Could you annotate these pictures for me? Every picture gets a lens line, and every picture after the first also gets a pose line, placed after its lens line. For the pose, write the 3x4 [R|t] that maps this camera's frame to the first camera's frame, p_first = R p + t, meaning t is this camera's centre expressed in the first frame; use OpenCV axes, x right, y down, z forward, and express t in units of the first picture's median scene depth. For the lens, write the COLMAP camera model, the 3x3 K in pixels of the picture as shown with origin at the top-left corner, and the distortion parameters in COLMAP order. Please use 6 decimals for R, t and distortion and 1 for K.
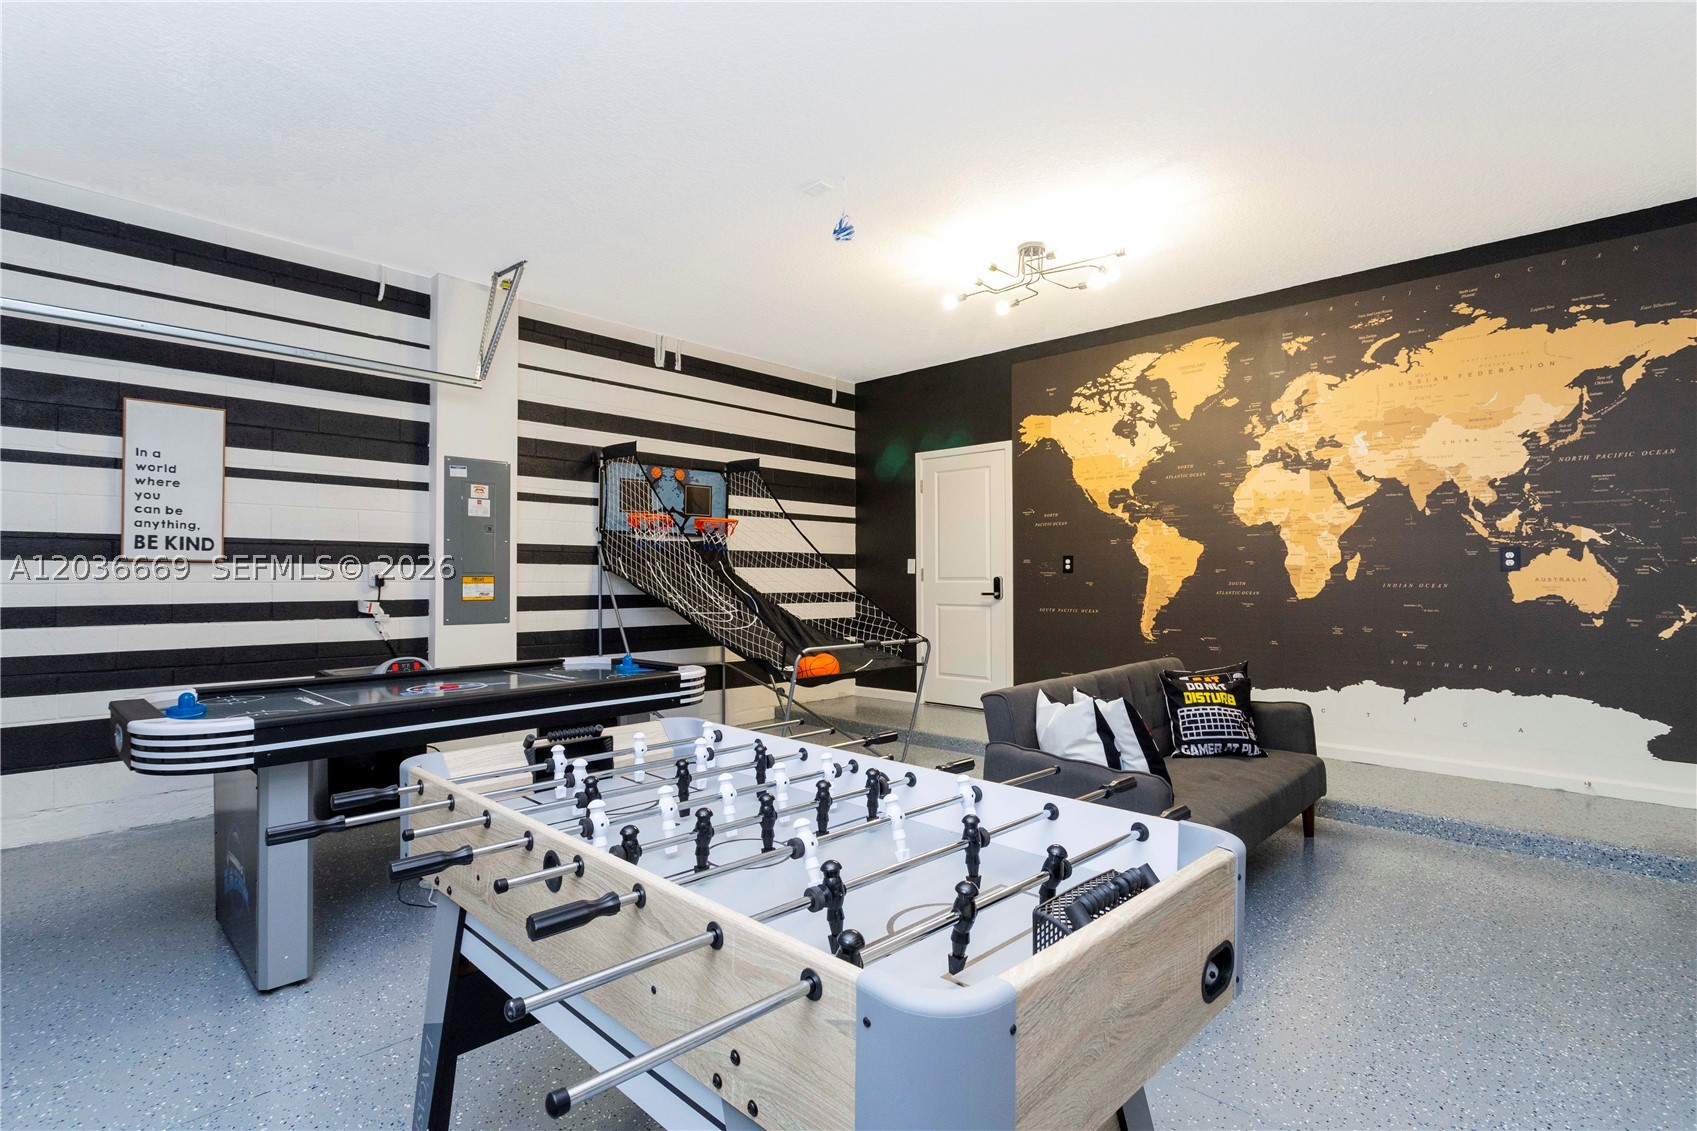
lens RADIAL K [[812.7, 0, 848.5], [0, 812.7, 565.5], [0, 0, 1]] dist [-0.004359, 0.000121]
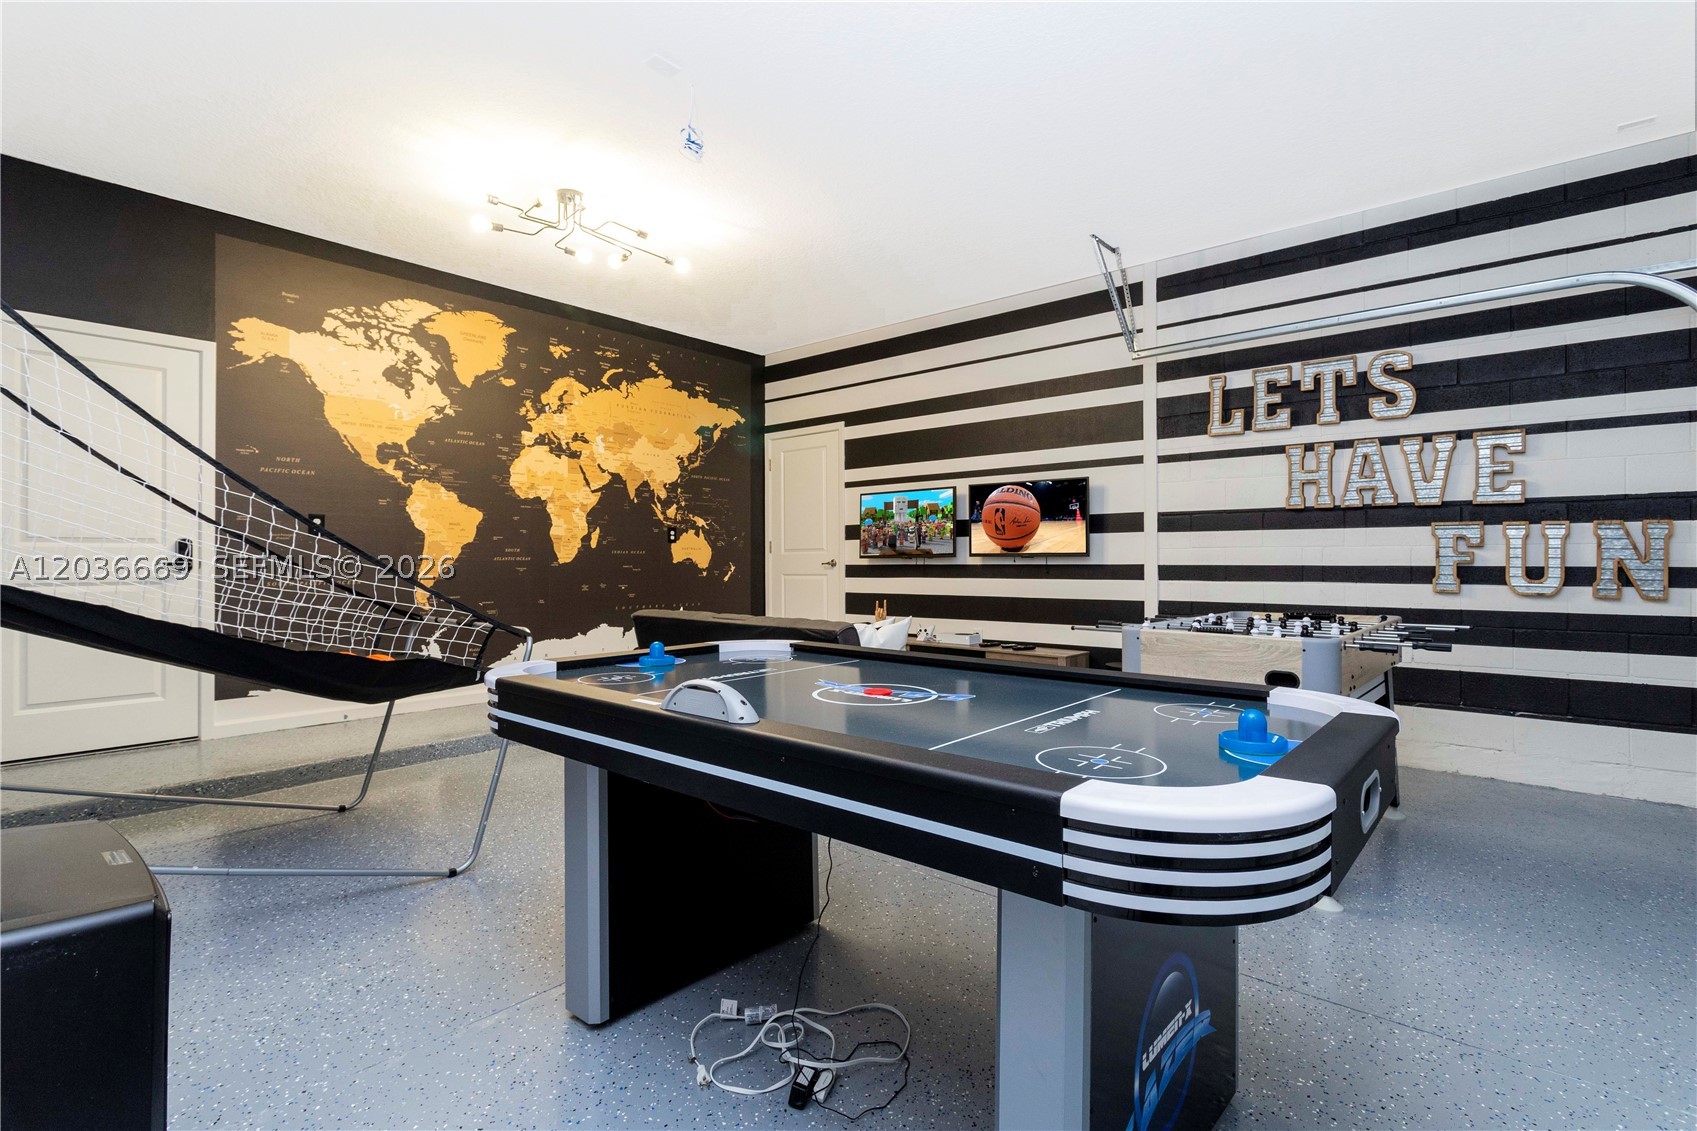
lens RADIAL K [[812.7, 0, 848.5], [0, 812.7, 565.5], [0, 0, 1]] dist [-0.004359, 0.000121]
pose [[-0.051136, -0.002553, 0.998688, -0.642294], [-0.010646, 0.999941, 0.002011, 0.036202], [-0.998635, -0.010529, -0.051160, 0.610635]]
